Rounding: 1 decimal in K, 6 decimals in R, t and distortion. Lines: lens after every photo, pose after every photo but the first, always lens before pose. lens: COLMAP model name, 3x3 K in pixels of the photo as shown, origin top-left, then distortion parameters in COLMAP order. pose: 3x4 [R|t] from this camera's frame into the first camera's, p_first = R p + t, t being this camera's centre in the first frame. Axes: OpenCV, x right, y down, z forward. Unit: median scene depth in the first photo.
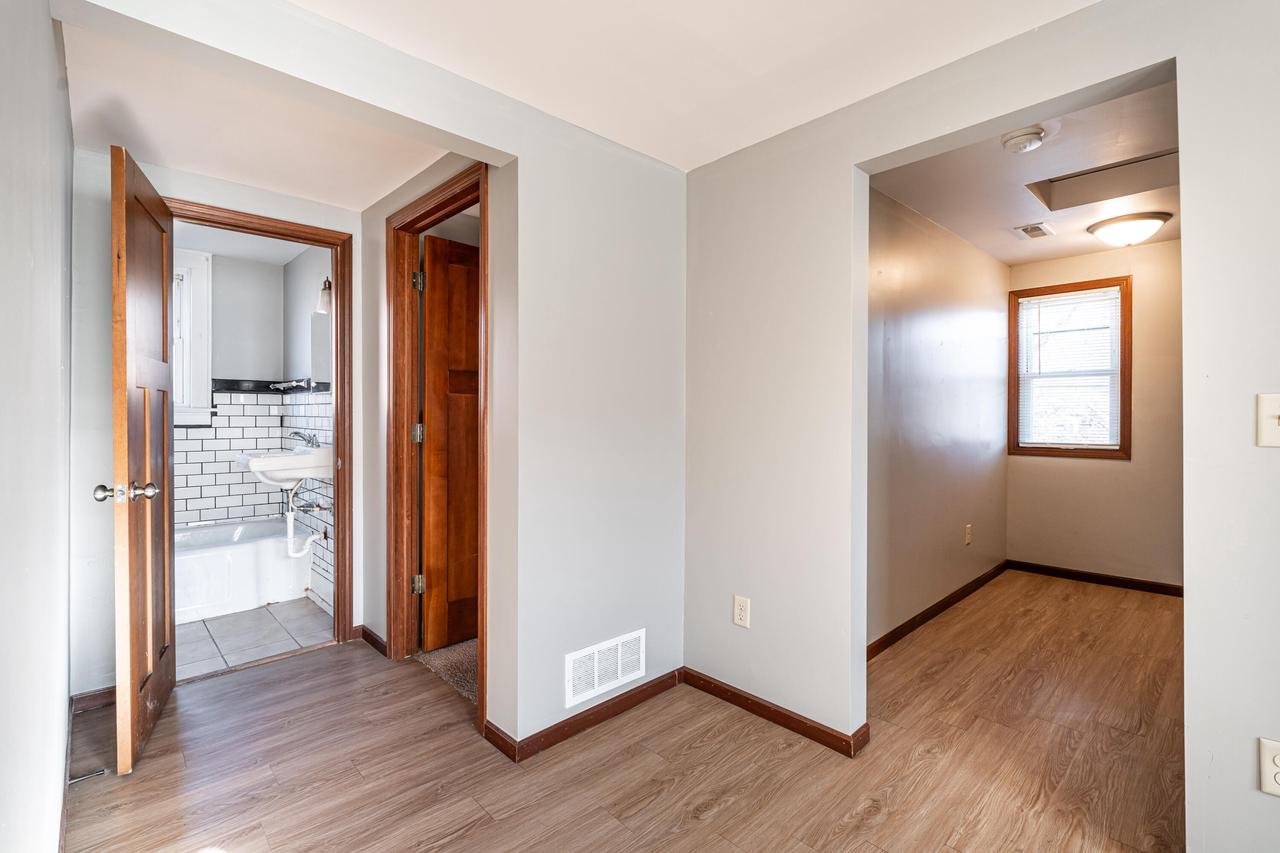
lens RADIAL K [[584.9, 0, 639.3], [0, 584.9, 419.7], [0, 0, 1]] dist [-0.000730, 0.000128]
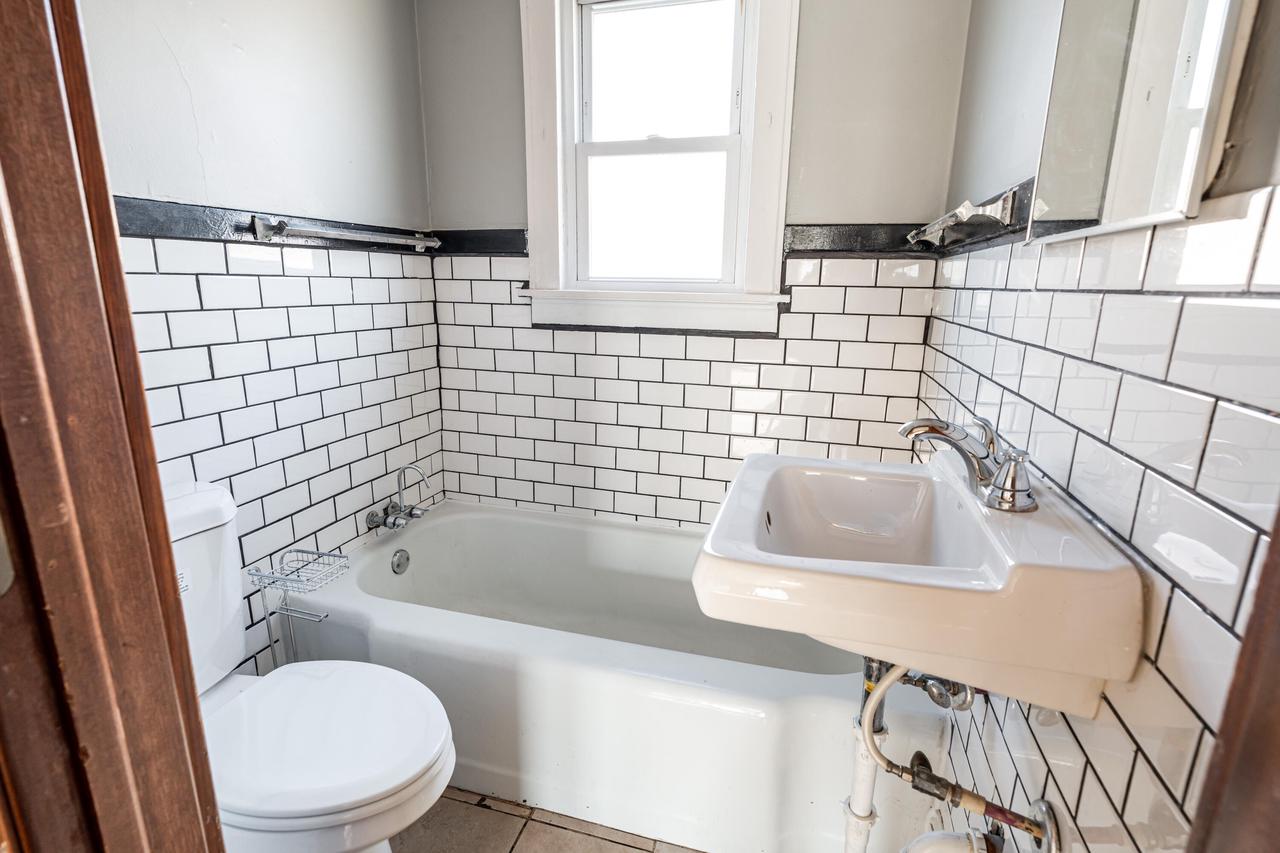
lens RADIAL K [[584.9, 0, 642.8], [0, 584.9, 419.1], [0, 0, 1]] dist [-0.000730, 0.000128]
pose [[0.500711, 0.201442, -0.841849, -0.383773], [-0.013125, 0.974200, 0.225305, -0.025846], [0.865515, -0.101763, 0.490436, 0.668774]]
